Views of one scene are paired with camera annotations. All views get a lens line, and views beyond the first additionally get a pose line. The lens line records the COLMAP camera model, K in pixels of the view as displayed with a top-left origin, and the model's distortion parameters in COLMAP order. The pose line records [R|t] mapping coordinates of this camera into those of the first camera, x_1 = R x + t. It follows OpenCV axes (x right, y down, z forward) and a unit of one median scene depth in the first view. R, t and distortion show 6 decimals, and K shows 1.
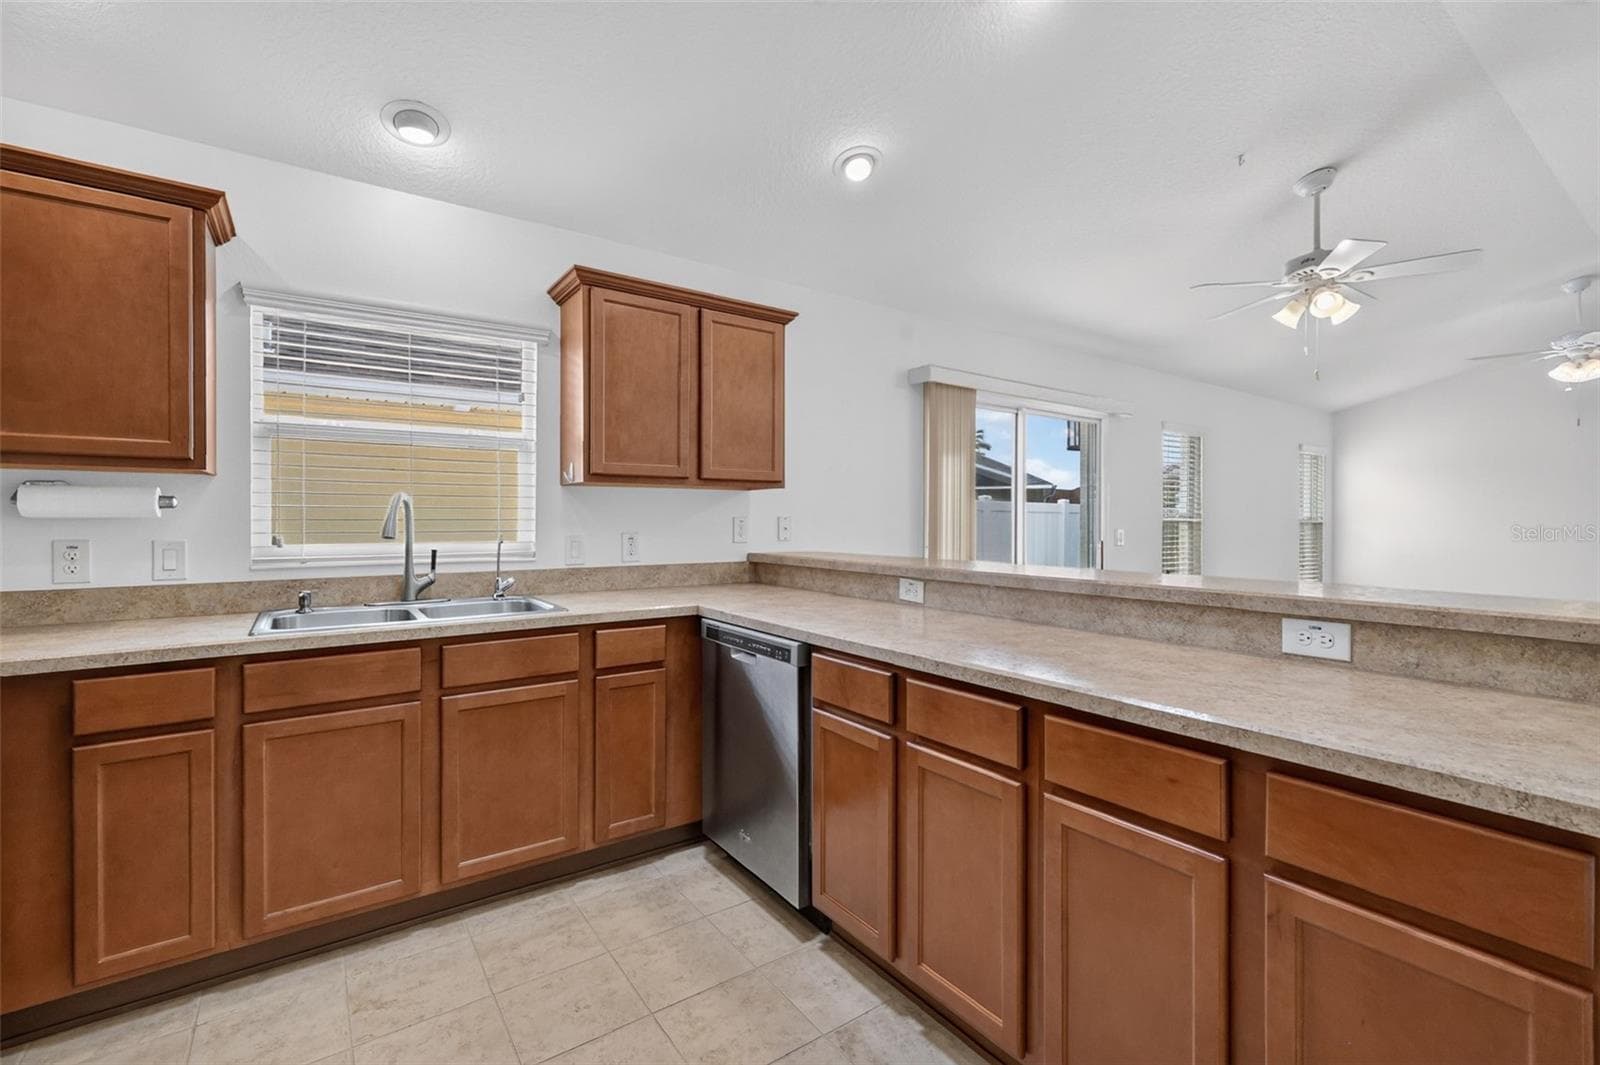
lens RADIAL K [[698.2, 0, 807.5], [0, 698.2, 523.6], [0, 0, 1]] dist [0.007305, -0.000205]
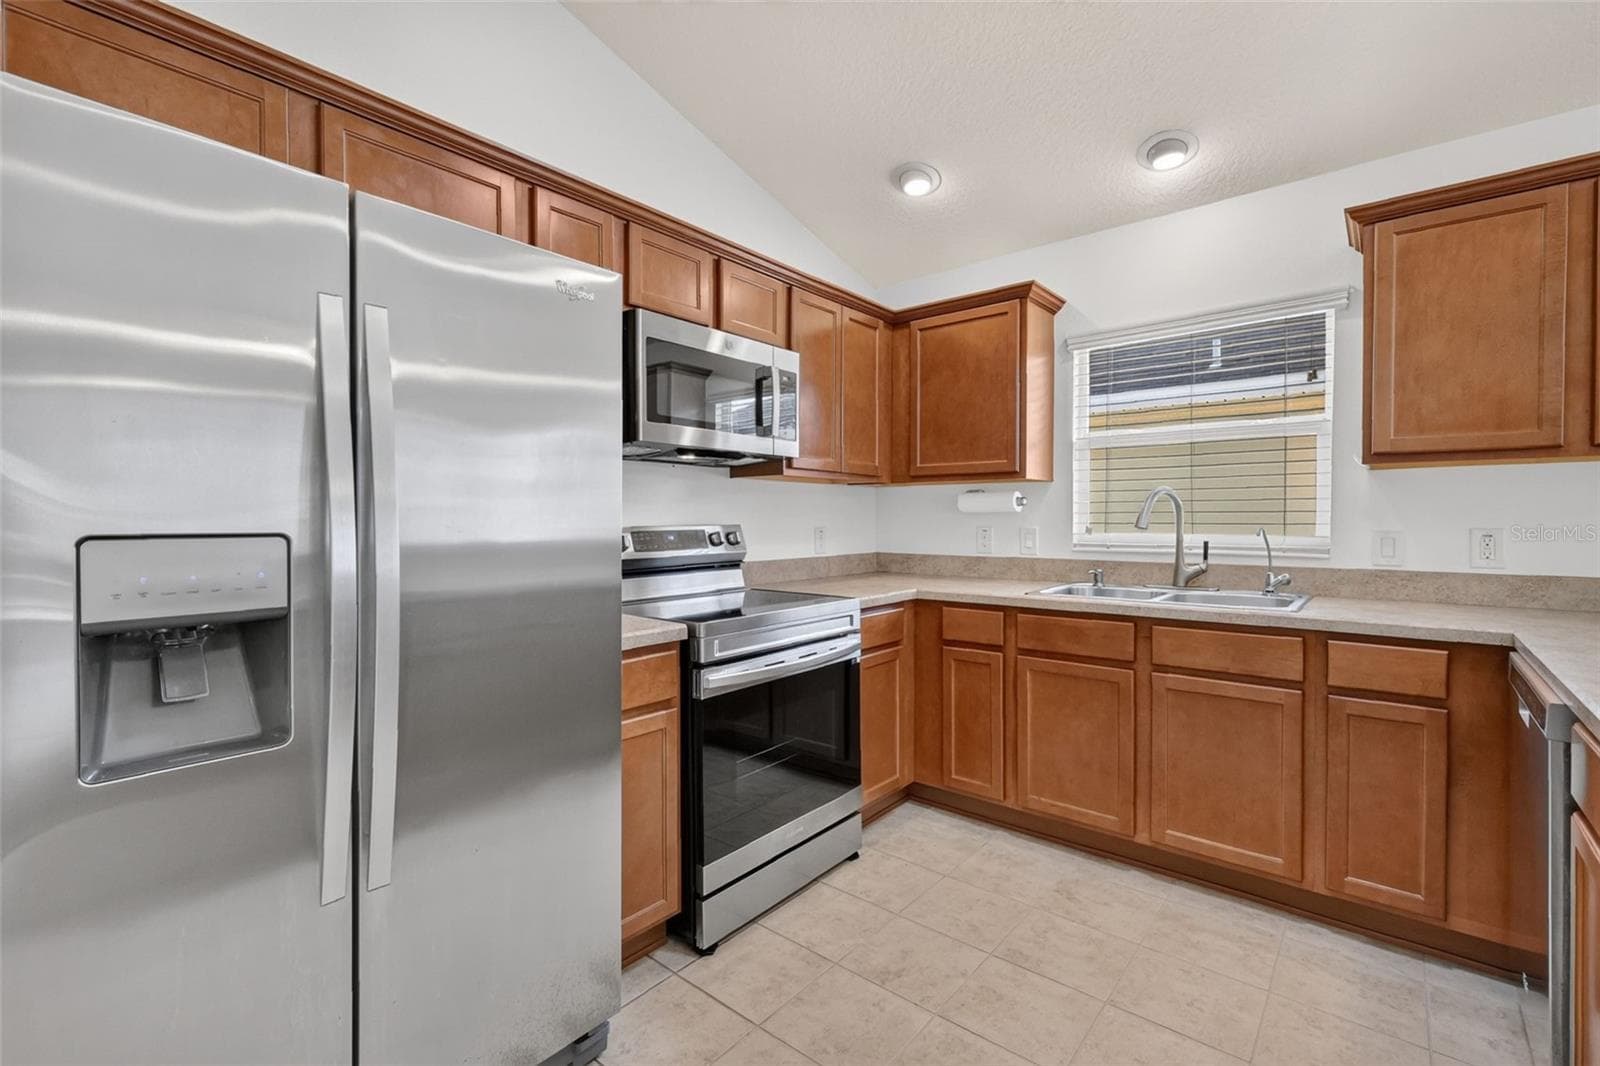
lens RADIAL K [[704.5, 0, 796.0], [0, 704.5, 528.3], [0, 0, 1]] dist [0.000669, -0.000055]
pose [[0.243624, 0.012814, -0.969785, 0.358059], [-0.003806, 0.999918, 0.012256, 0.008252], [0.969862, 0.000705, 0.243653, 0.158123]]
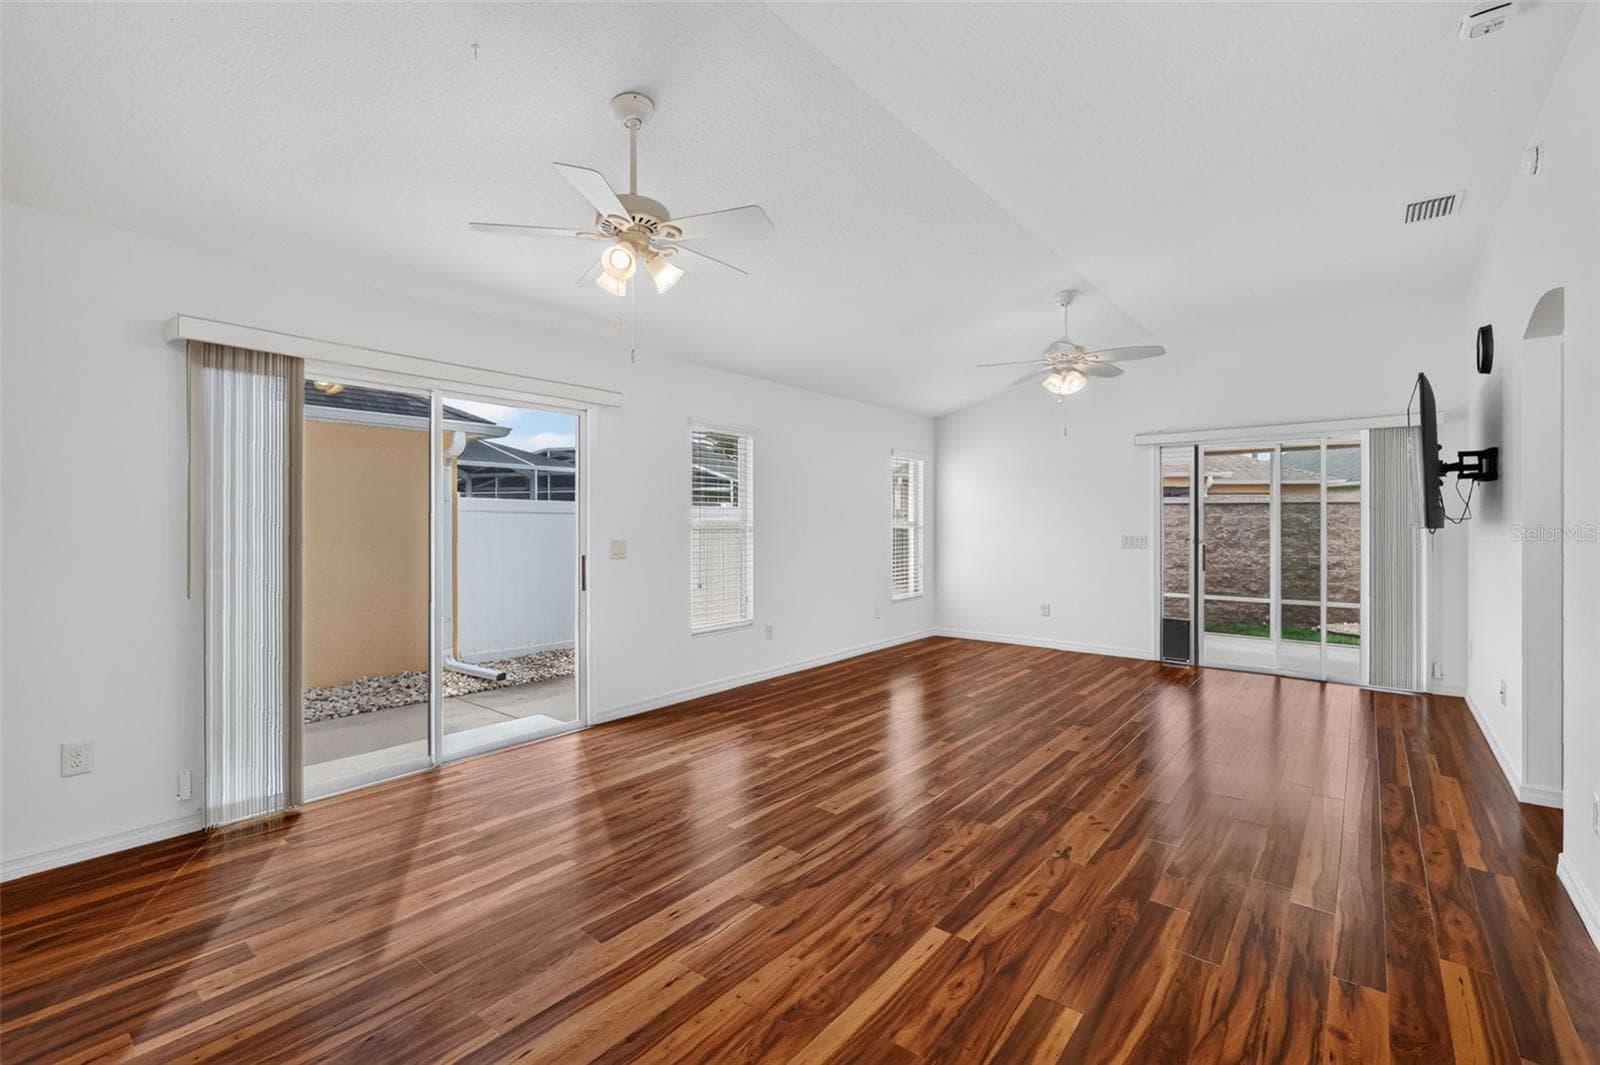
lens RADIAL K [[702.0, 0, 808.1], [0, 702.0, 520.9], [0, 0, 1]] dist [0.005032, 0.000309]
pose [[0.962498, -0.000229, 0.271289, 0.955335], [0.001123, 0.999994, -0.003140, -0.026176], [-0.271287, 0.003326, 0.962493, 0.241787]]
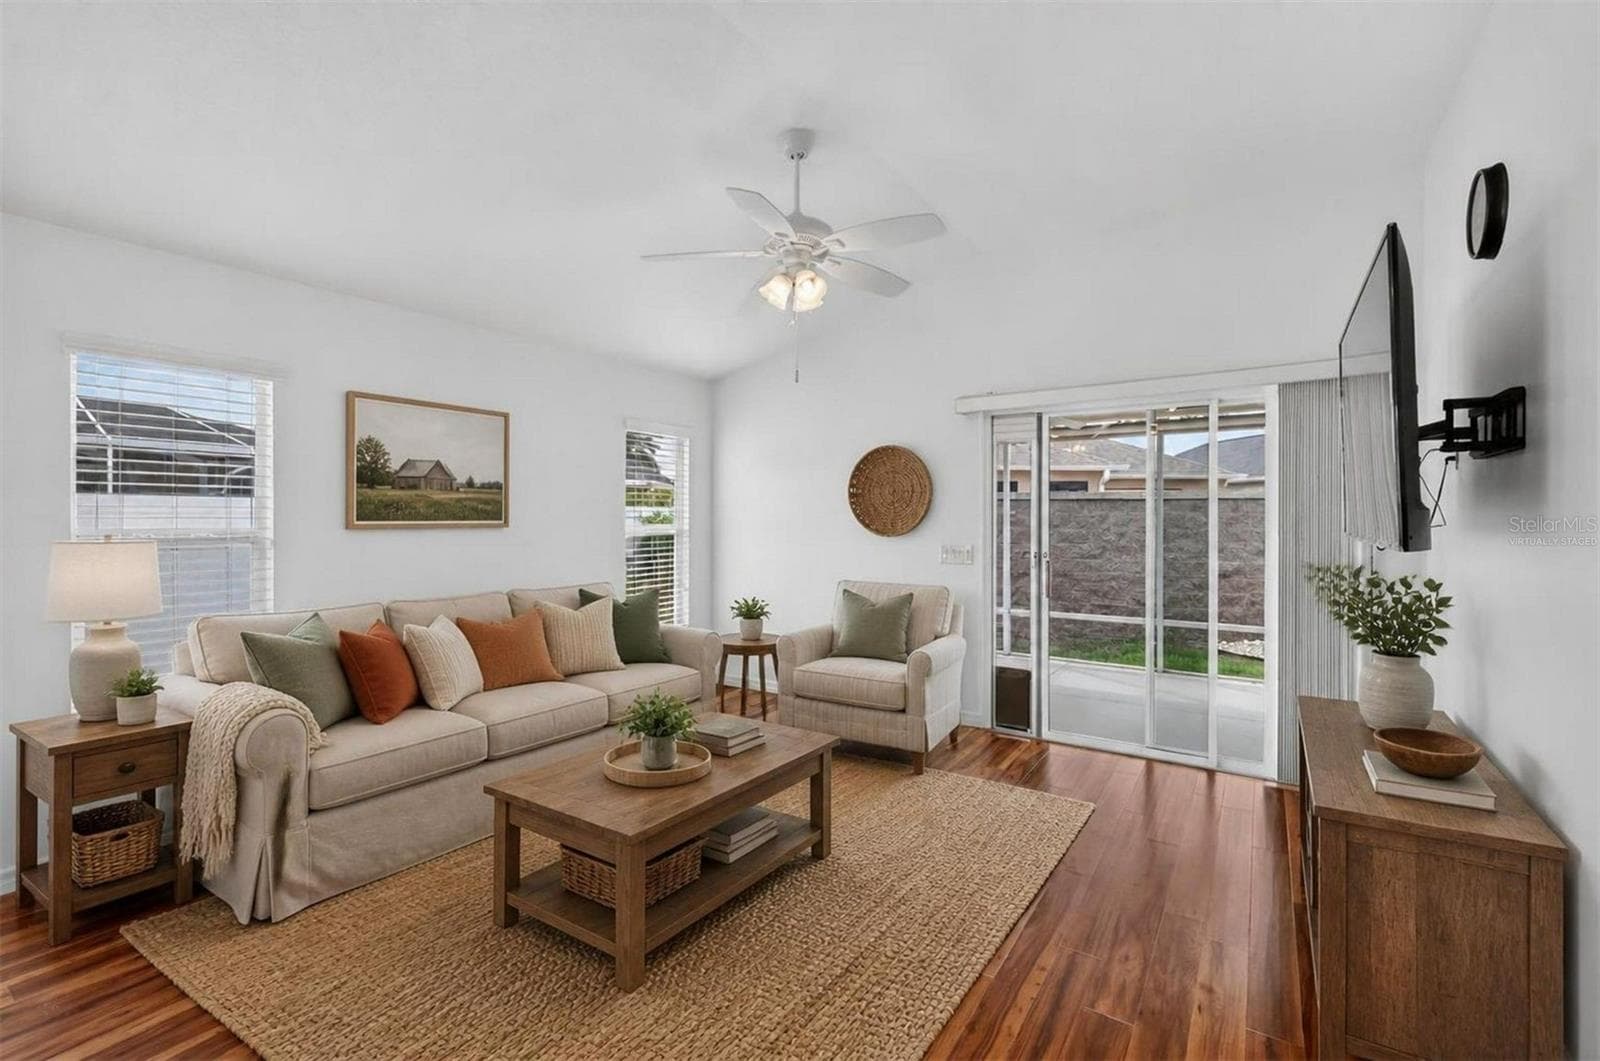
lens RADIAL K [[702.0, 0, 808.1], [0, 702.0, 518.9], [0, 0, 1]] dist [0.005032, 0.000309]
pose [[0.932618, -0.002060, 0.360860, 1.854669], [0.002261, 0.999997, -0.000135, -0.048810], [-0.360859, 0.000942, 0.932620, 0.914072]]
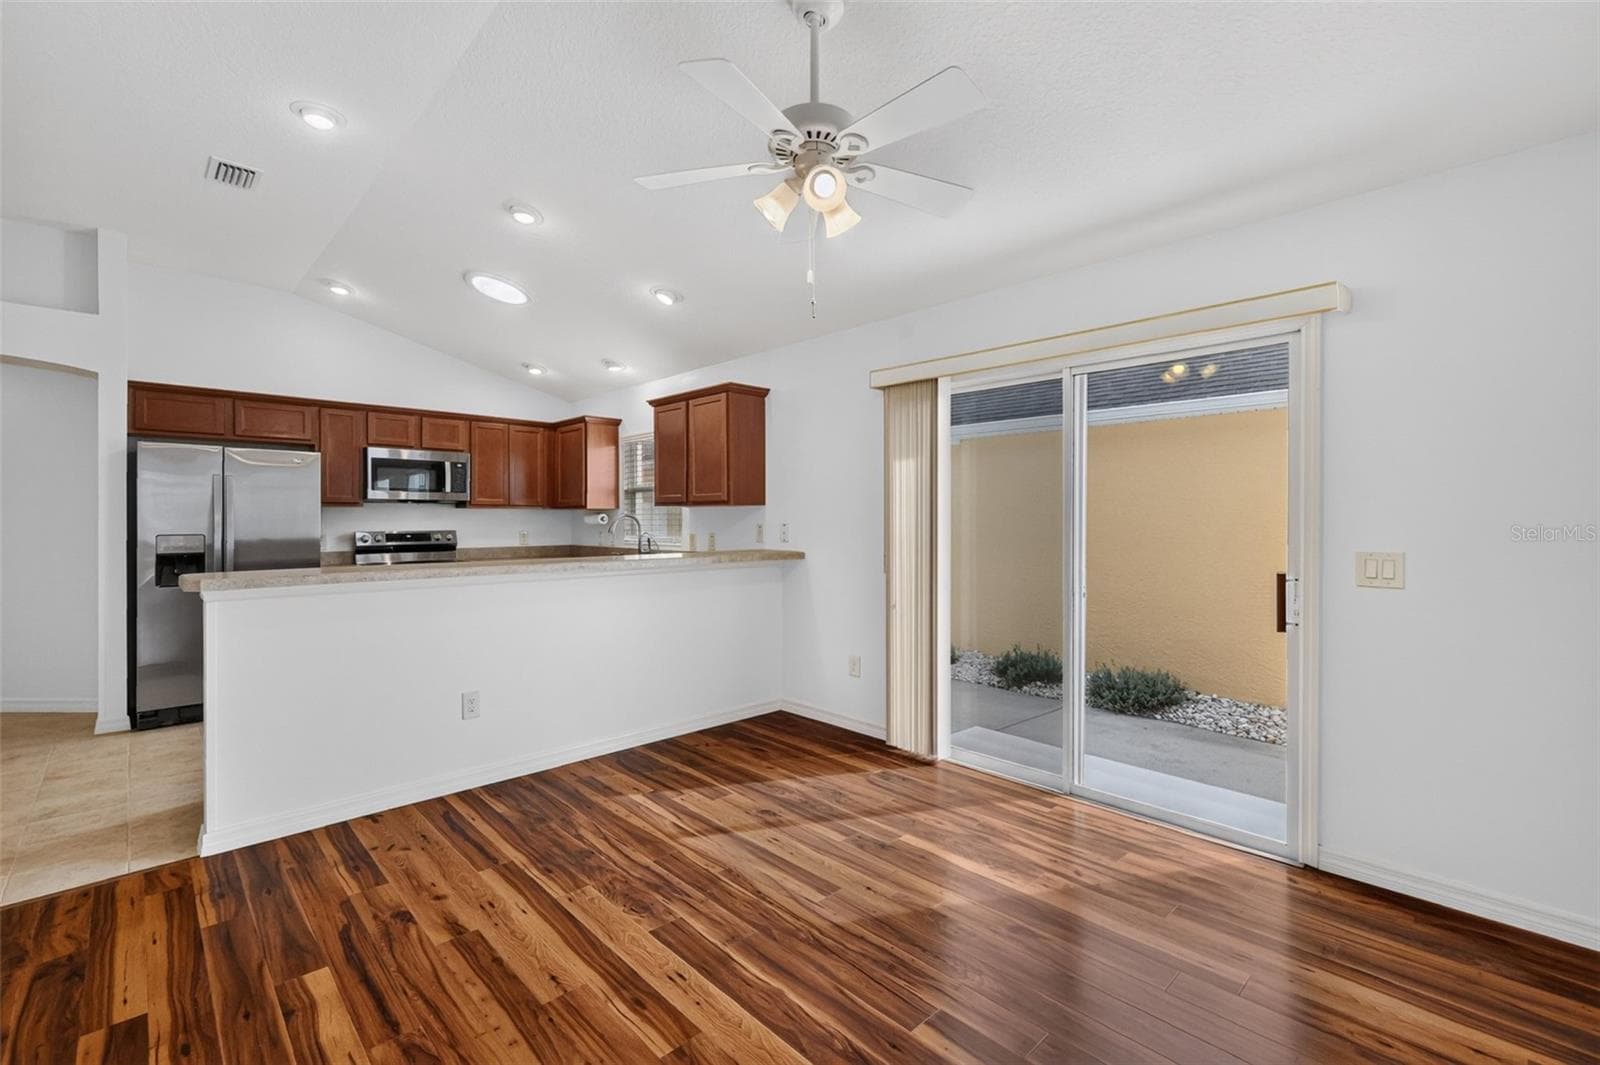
lens RADIAL K [[688.9, 0, 792.0], [0, 688.9, 521.5], [0, 0, 1]] dist [0.002602, -0.000211]
pose [[0.142273, 0.002848, -0.989823, 1.842155], [-0.005423, 0.999983, 0.002098, -0.024605], [0.989813, 0.005070, 0.142286, 1.219713]]
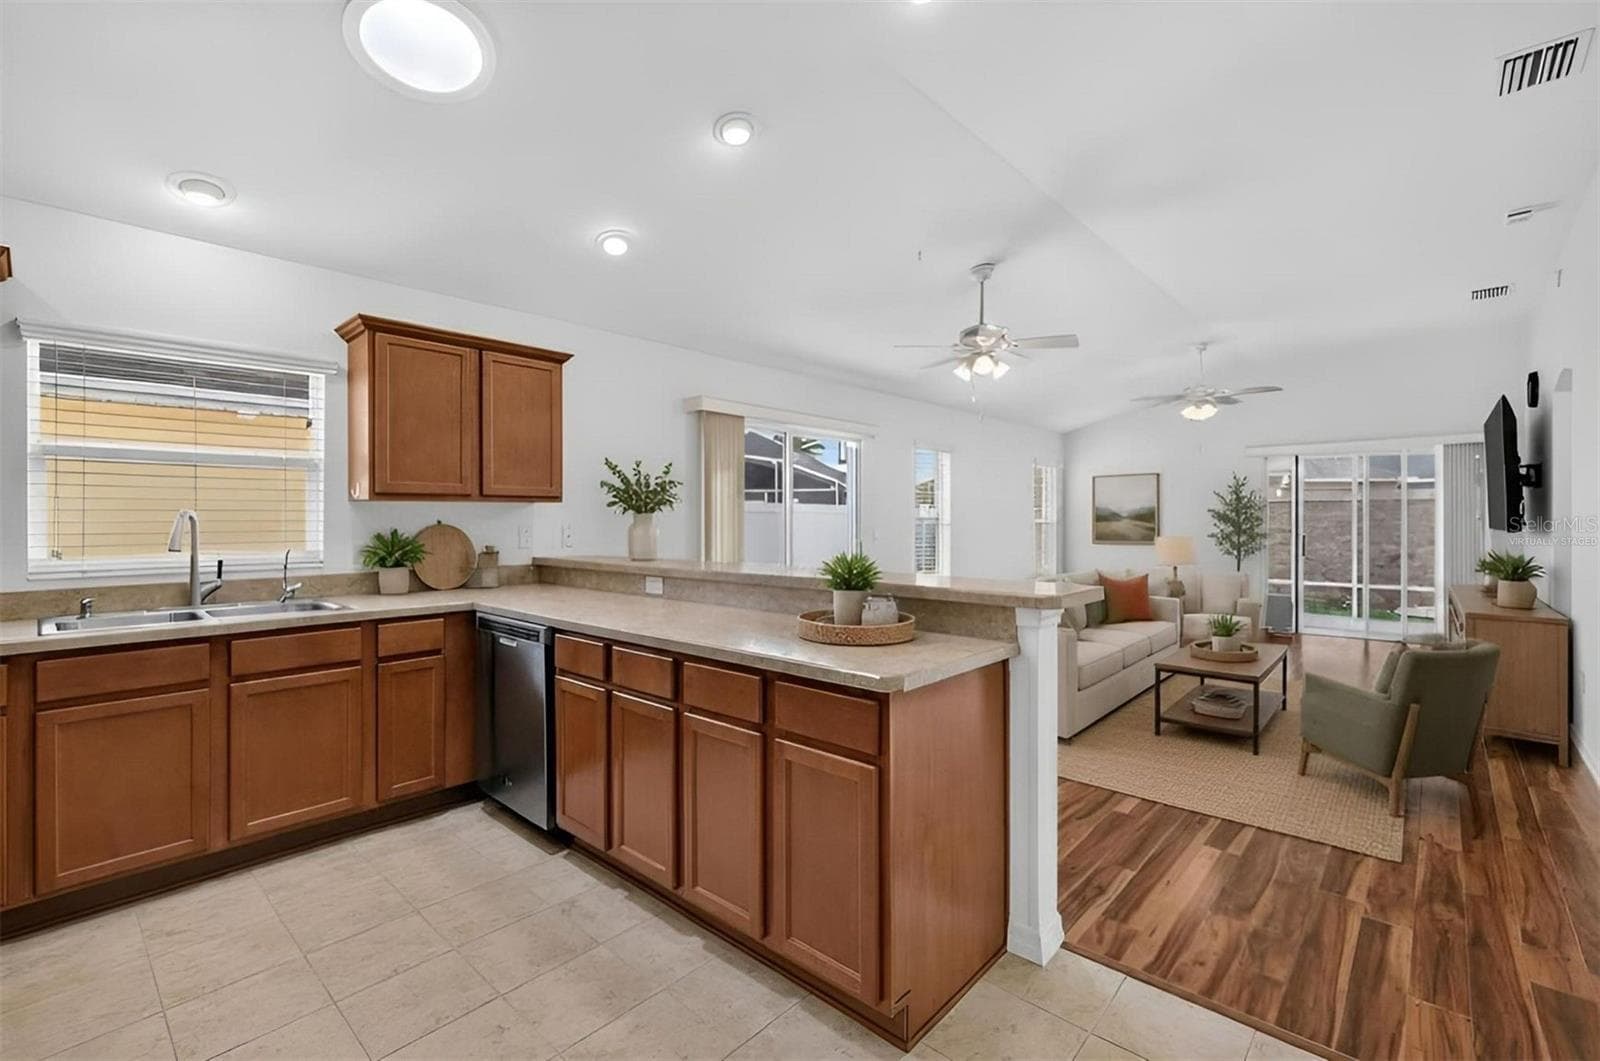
lens RADIAL K [[698.2, 0, 807.5], [0, 698.2, 521.6], [0, 0, 1]] dist [0.007305, -0.000205]
pose [[0.977098, -0.004939, 0.212733, 0.157264], [0.005282, 0.999986, -0.001044, -0.018139], [-0.212725, 0.002144, 0.977110, -0.319850]]
